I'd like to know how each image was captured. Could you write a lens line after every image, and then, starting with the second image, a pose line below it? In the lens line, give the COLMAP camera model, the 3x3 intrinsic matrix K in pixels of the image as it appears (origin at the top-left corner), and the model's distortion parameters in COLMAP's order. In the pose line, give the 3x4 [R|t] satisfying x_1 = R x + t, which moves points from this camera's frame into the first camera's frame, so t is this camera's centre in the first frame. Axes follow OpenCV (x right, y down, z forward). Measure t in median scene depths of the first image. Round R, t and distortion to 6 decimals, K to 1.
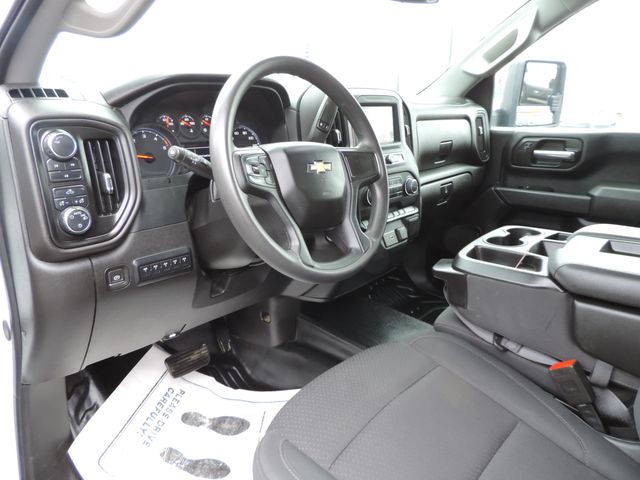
lens RADIAL K [[445.8, 0, 320.0], [0, 445.8, 240.0], [0, 0, 1]] dist [-0.030460, -0.002080]
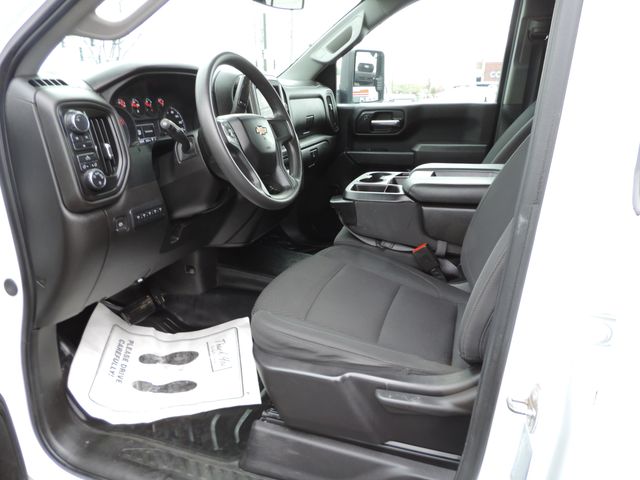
lens RADIAL K [[440.2, 0, 320.0], [0, 440.2, 240.0], [0, 0, 1]] dist [-0.047653, -0.001788]
pose [[0.929791, -0.134821, 0.342509, -0.241156], [0.121908, 0.990782, 0.059065, 0.085153], [-0.347315, -0.013163, 0.937656, -0.271677]]
